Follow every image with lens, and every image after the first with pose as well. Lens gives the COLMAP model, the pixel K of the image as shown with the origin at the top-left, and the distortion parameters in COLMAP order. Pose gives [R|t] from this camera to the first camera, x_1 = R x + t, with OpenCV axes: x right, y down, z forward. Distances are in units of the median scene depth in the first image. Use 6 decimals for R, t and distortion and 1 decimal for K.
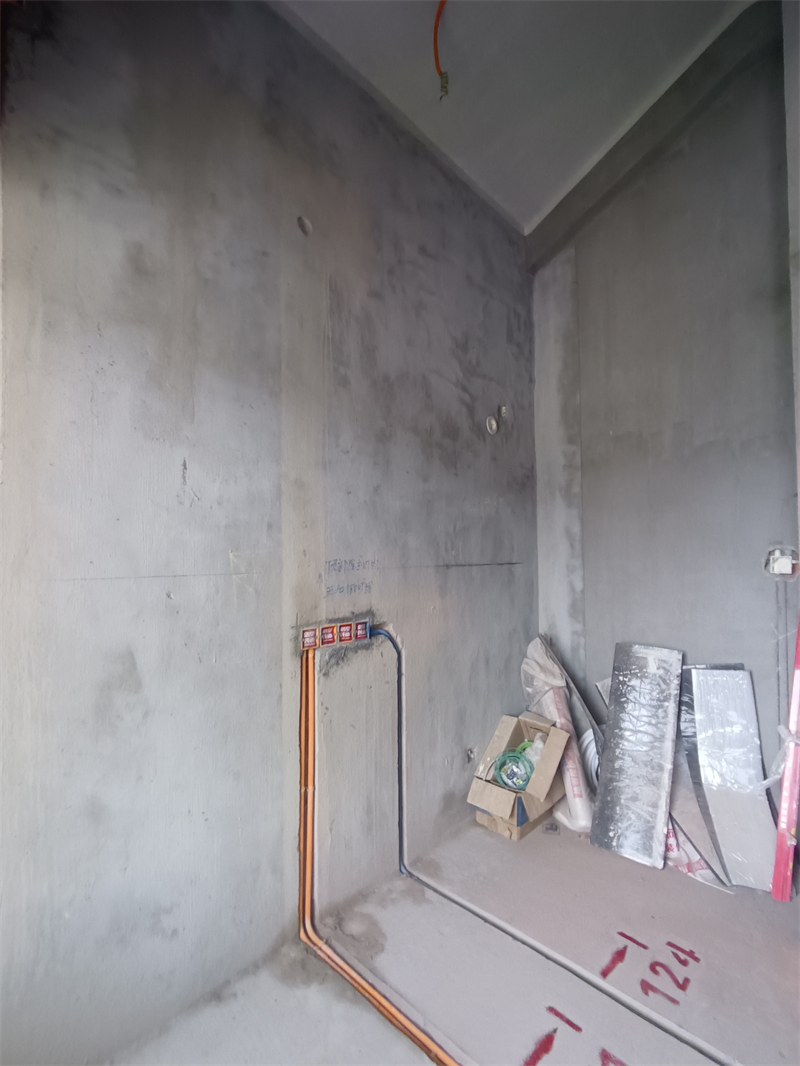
lens RADIAL K [[490.6, 0, 403.2], [0, 490.6, 535.5], [0, 0, 1]] dist [-0.005797, 0.003040]
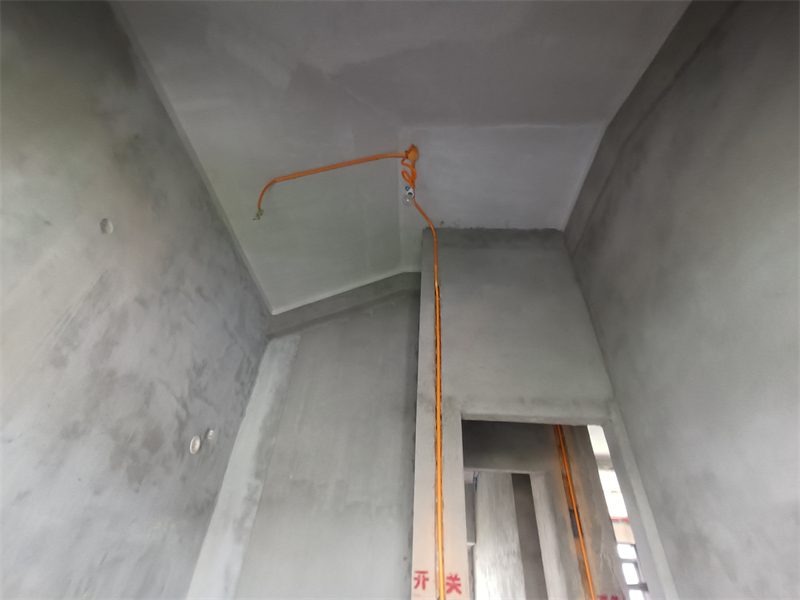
lens RADIAL K [[368.2, 0, 397.0], [0, 368.2, 304.0], [0, 0, 1]] dist [-0.005797, 0.003040]
pose [[0.749086, 0.446196, 0.489672, -0.026807], [-0.089719, 0.800677, -0.592340, -0.039723], [-0.656369, 0.399781, 0.639809, 0.074332]]
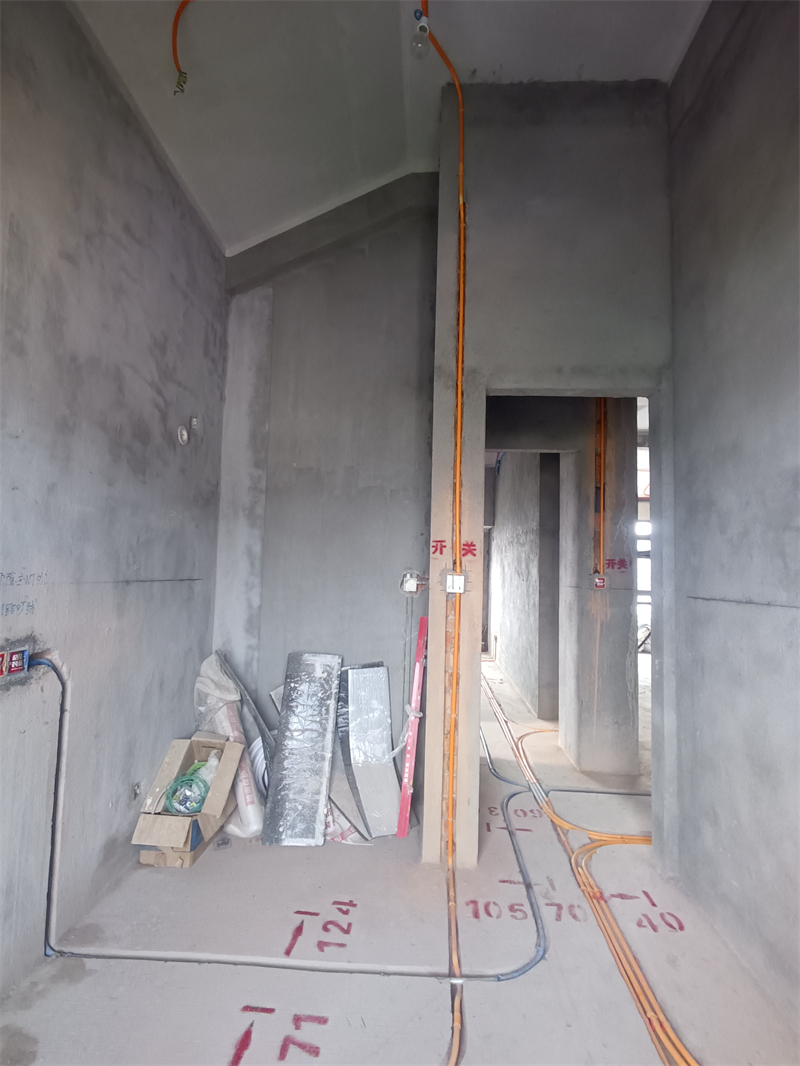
lens RADIAL K [[490.6, 0, 405.6], [0, 490.6, 537.1], [0, 0, 1]] dist [-0.005797, 0.003040]
pose [[0.753878, 0.073838, 0.652853, -0.123682], [-0.054331, 0.997268, -0.050052, -0.002291], [-0.654765, 0.002263, 0.755830, -0.012020]]
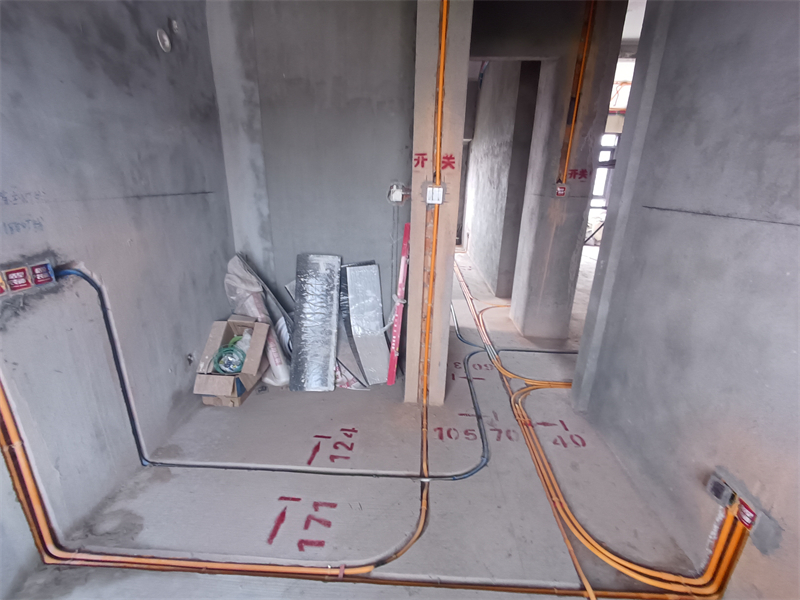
lens RADIAL K [[368.2, 0, 396.6], [0, 368.2, 304.4], [0, 0, 1]] dist [-0.005797, 0.003040]
pose [[0.760005, -0.188239, 0.622059, -0.016950], [-0.046574, 0.938902, 0.341020, -0.011836], [-0.648246, -0.288149, 0.704803, 0.075763]]
